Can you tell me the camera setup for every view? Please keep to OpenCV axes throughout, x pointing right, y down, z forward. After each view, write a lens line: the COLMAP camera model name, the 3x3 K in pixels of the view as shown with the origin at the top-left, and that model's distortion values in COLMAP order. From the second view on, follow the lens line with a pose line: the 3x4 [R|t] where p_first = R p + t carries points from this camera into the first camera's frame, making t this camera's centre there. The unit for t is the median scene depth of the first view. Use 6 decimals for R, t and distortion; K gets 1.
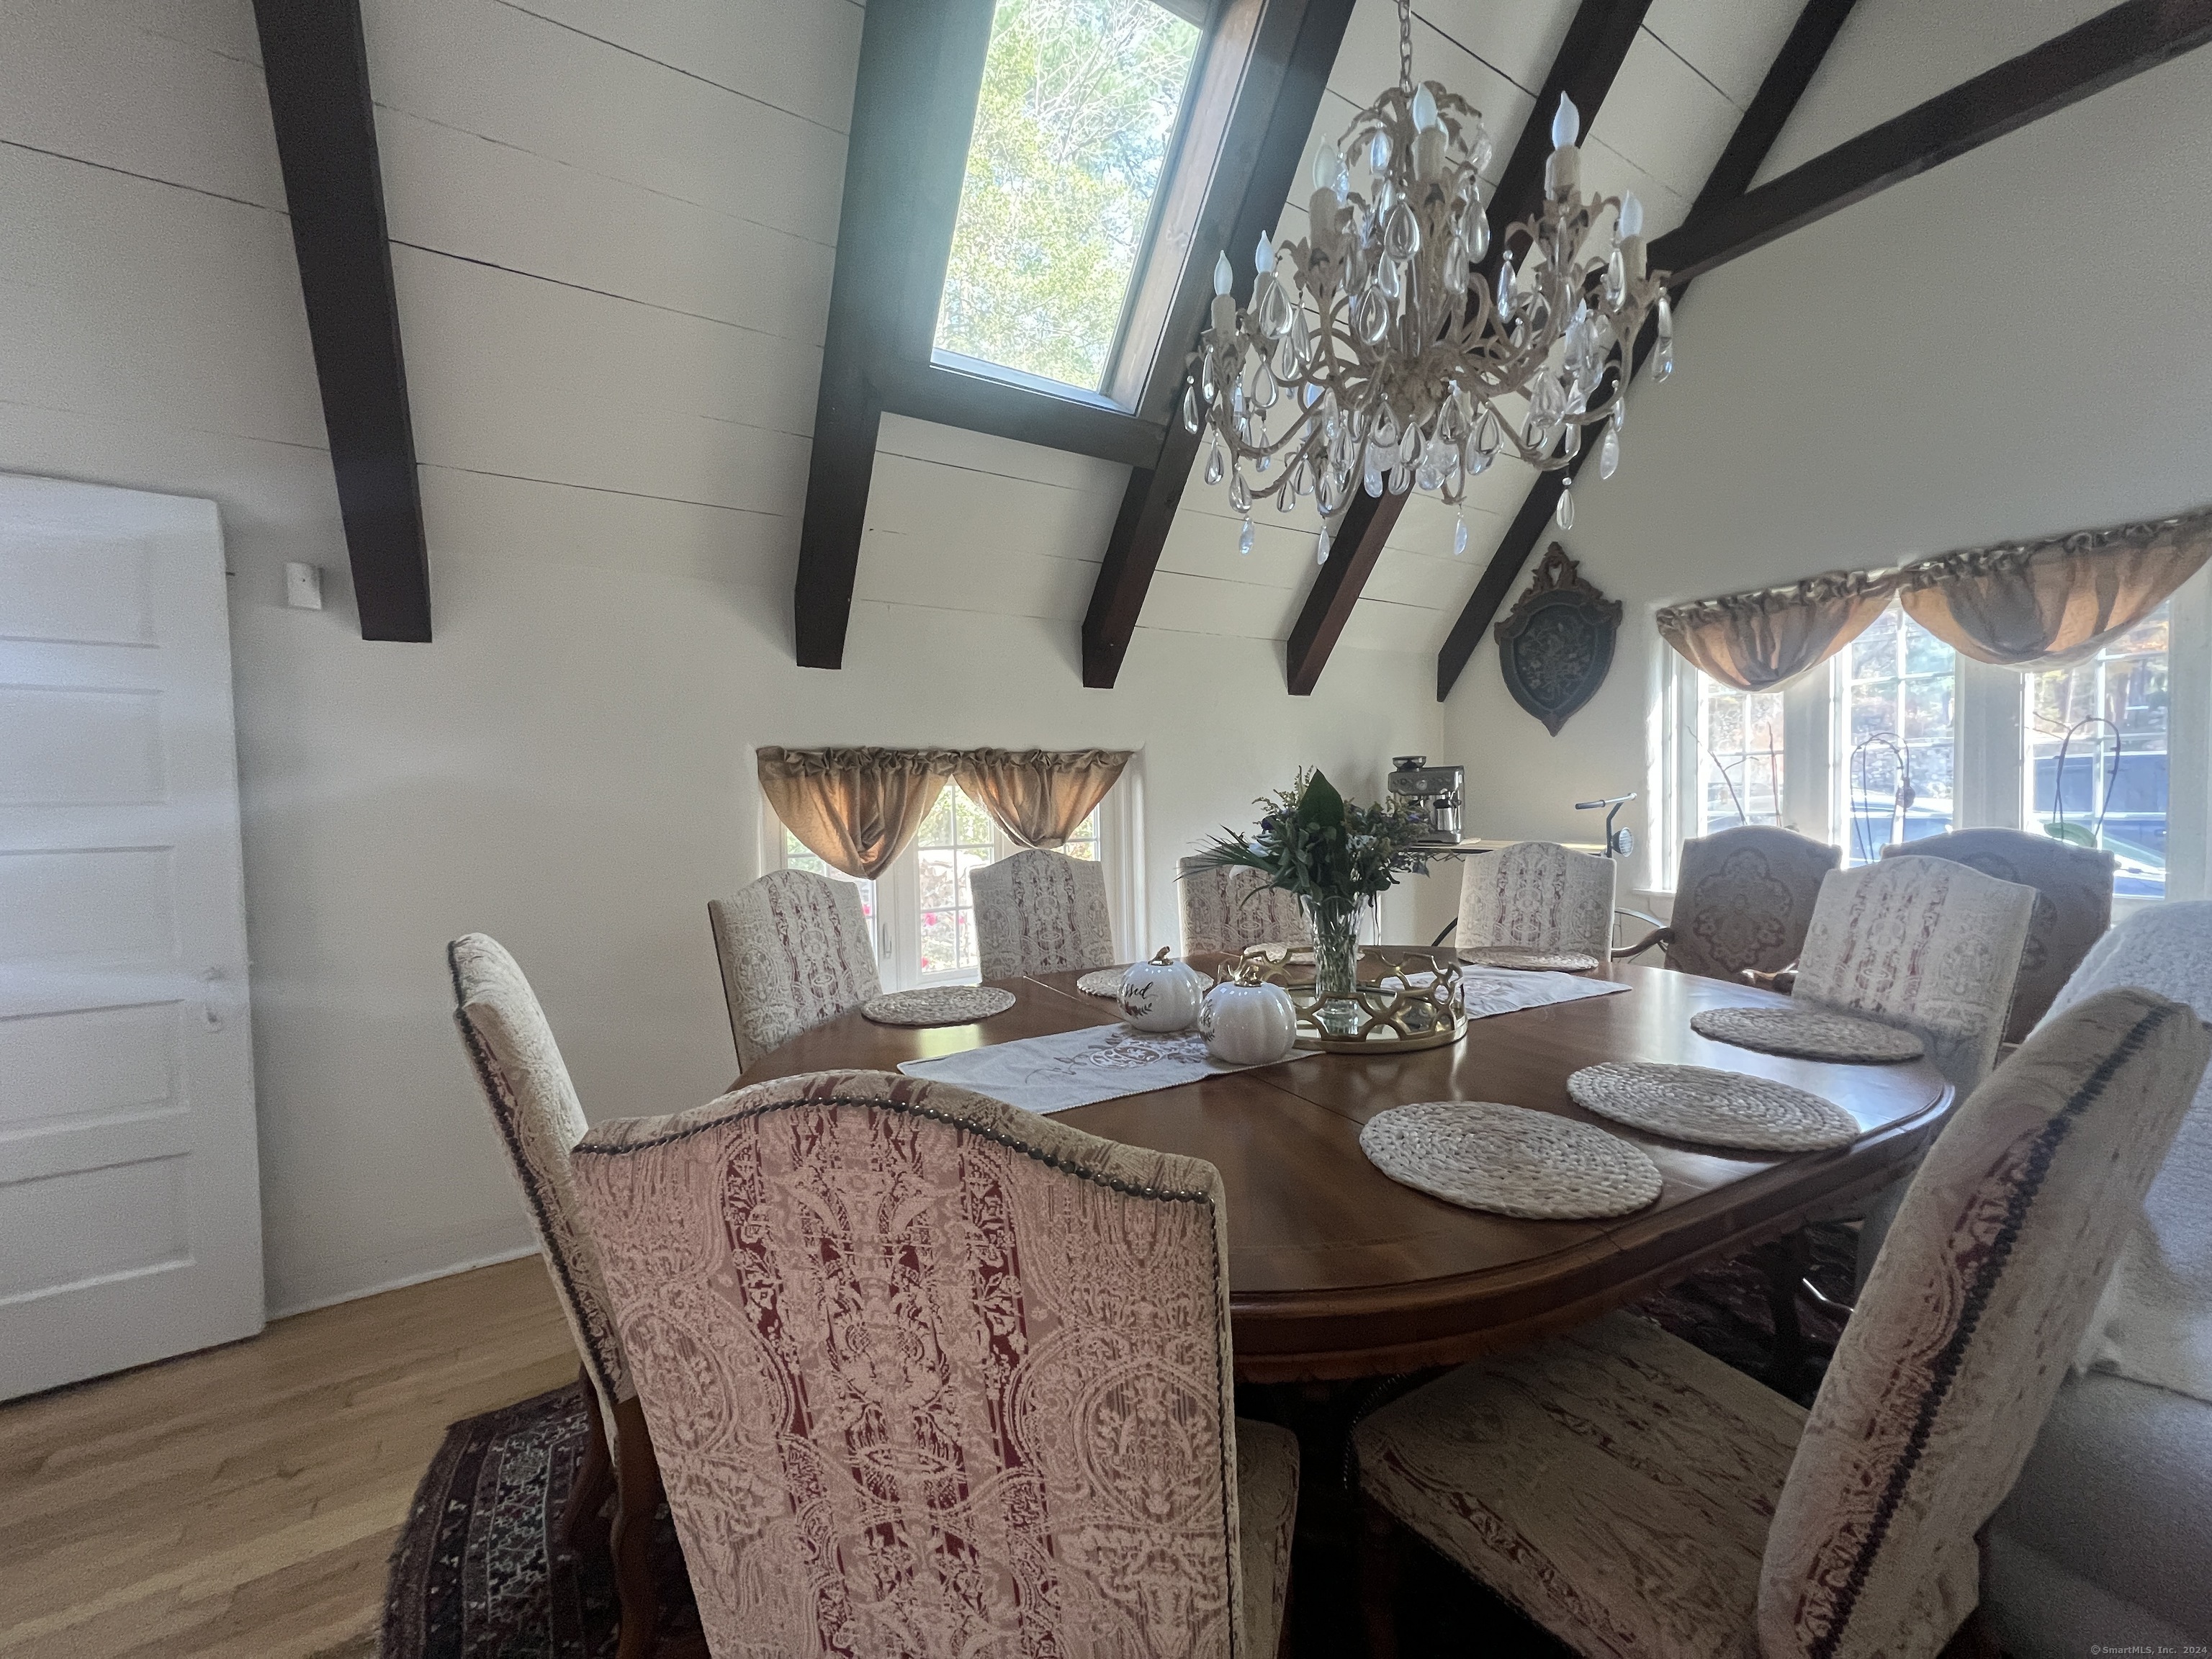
lens RADIAL K [[881.5, 0, 1106.0], [0, 881.5, 827.1], [0, 0, 1]] dist [0.001736, 0.000913]
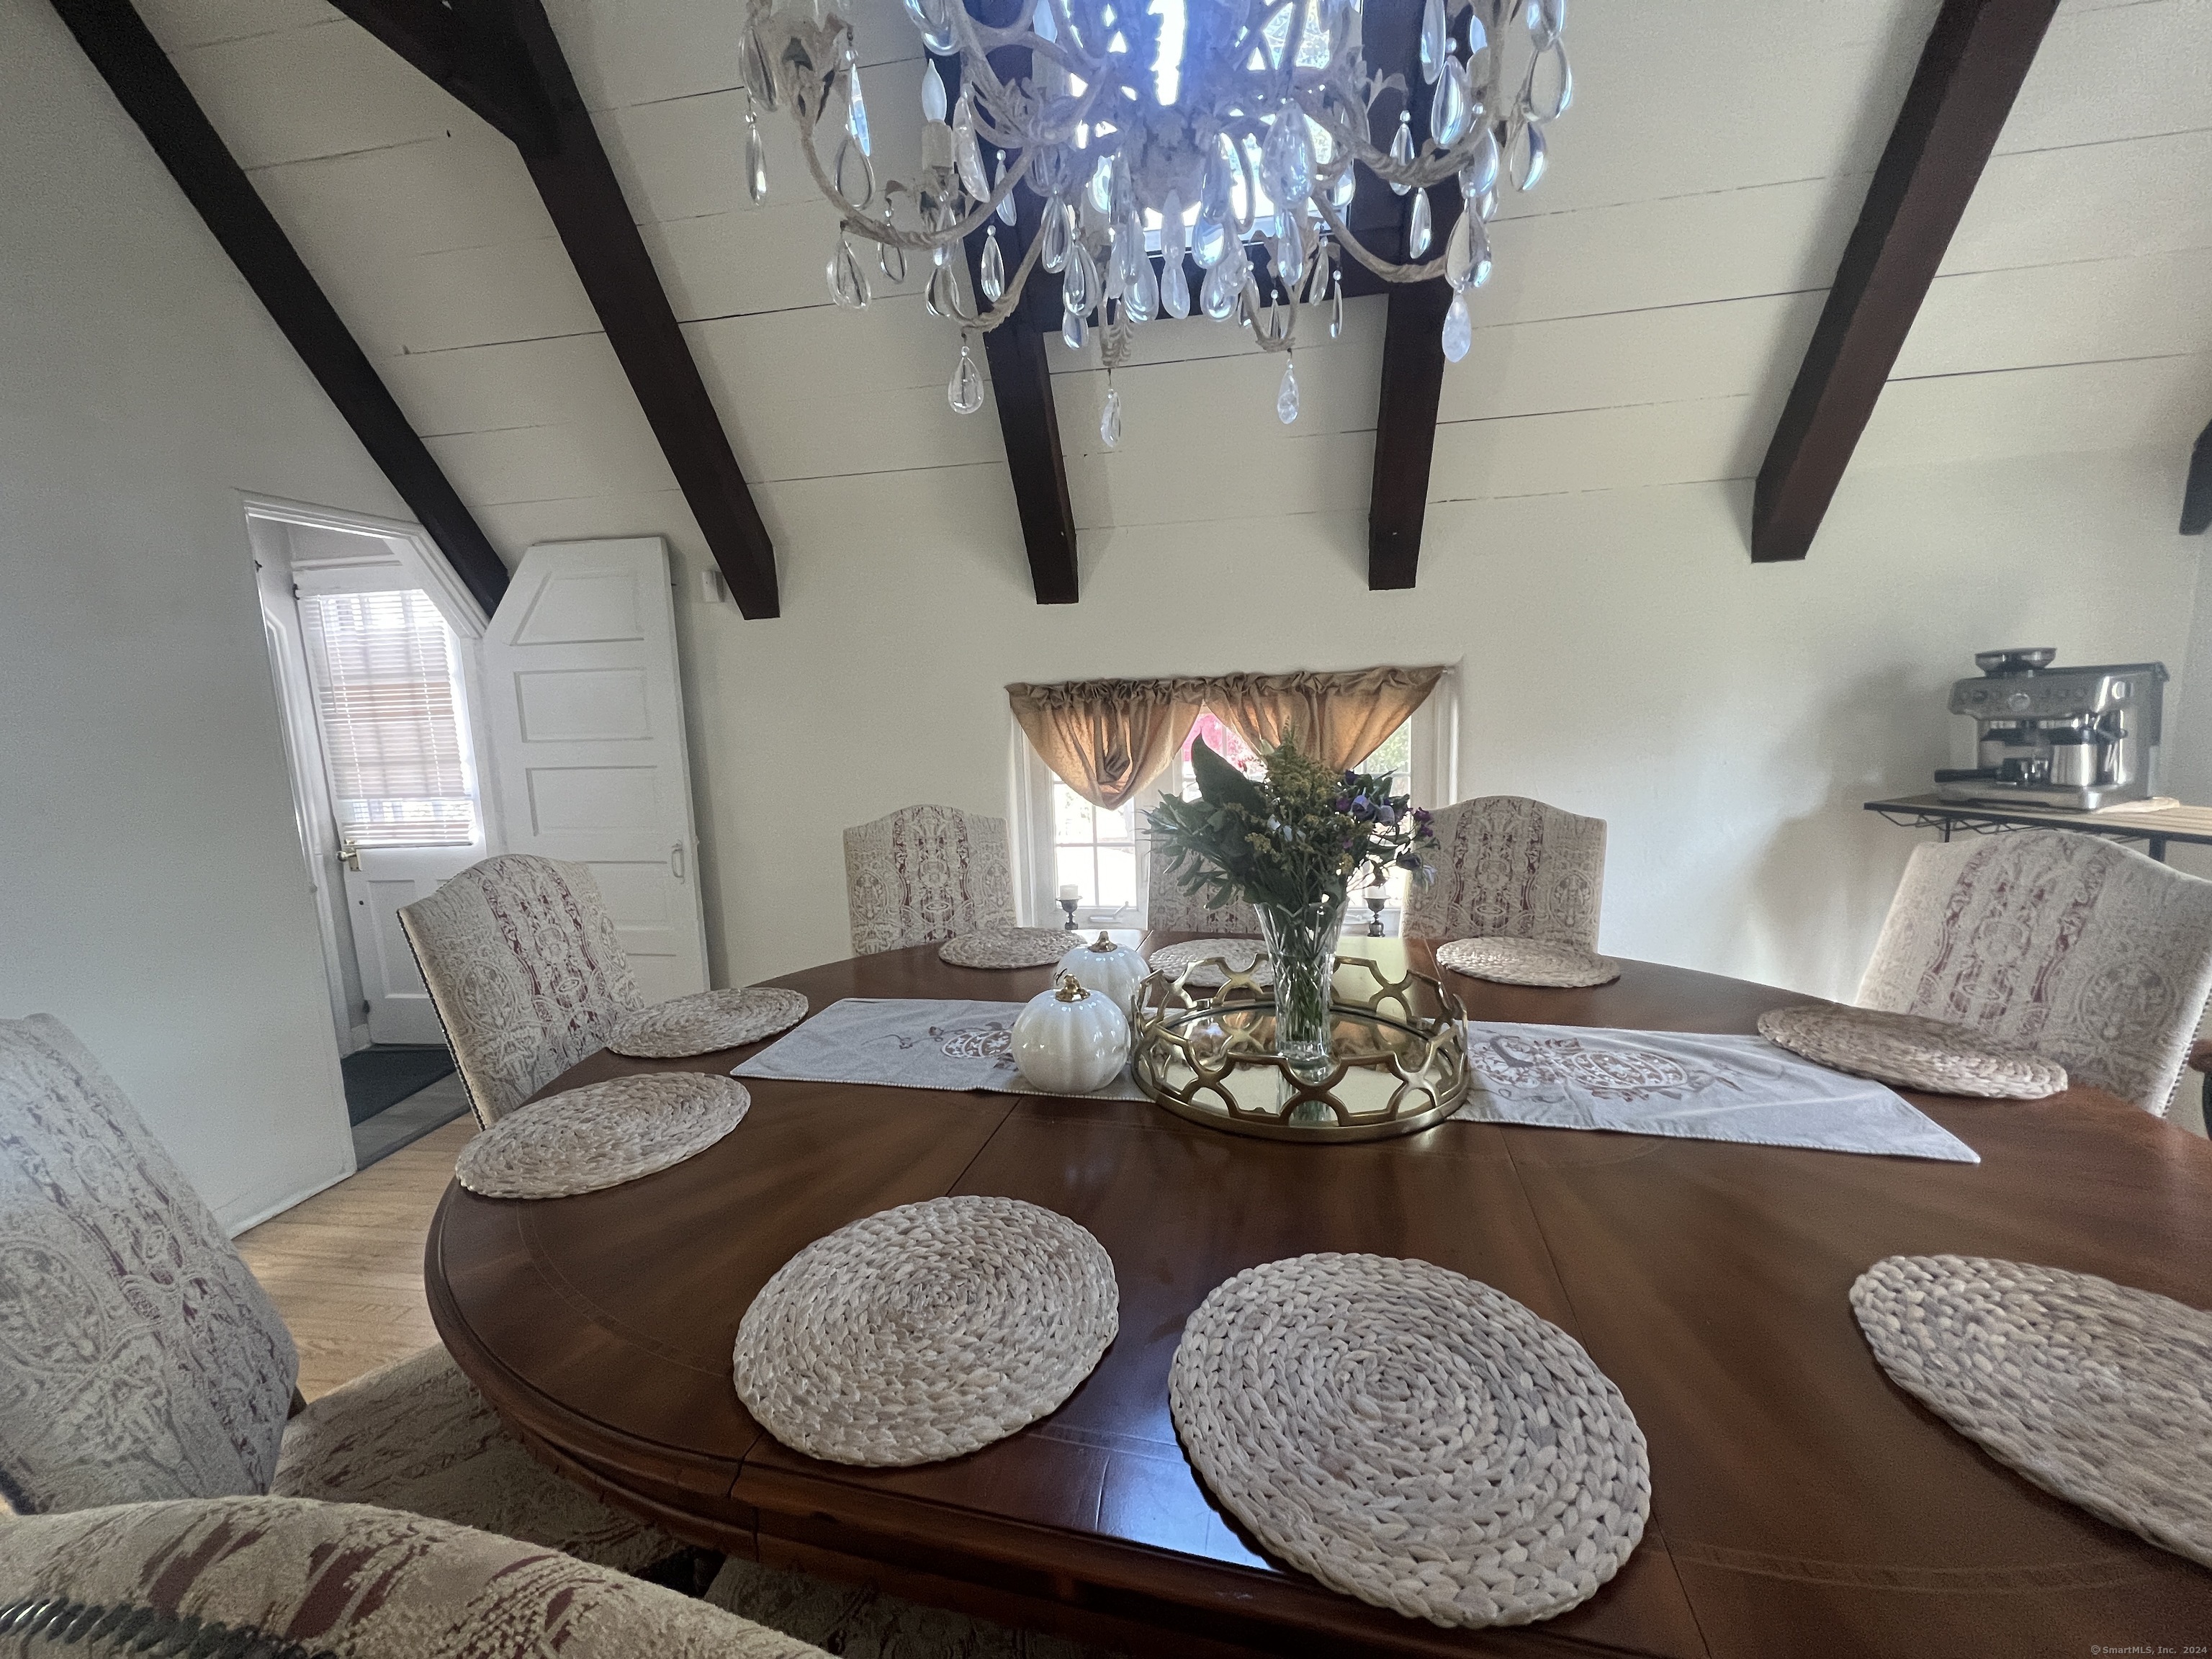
lens RADIAL K [[881.5, 0, 1106.1], [0, 881.5, 837.4], [0, 0, 1]] dist [0.001736, 0.000913]
pose [[0.739888, 0.093394, -0.666215, 0.401447], [-0.005008, 0.991054, 0.133370, -0.044092], [0.672711, -0.095343, 0.733737, 0.240251]]
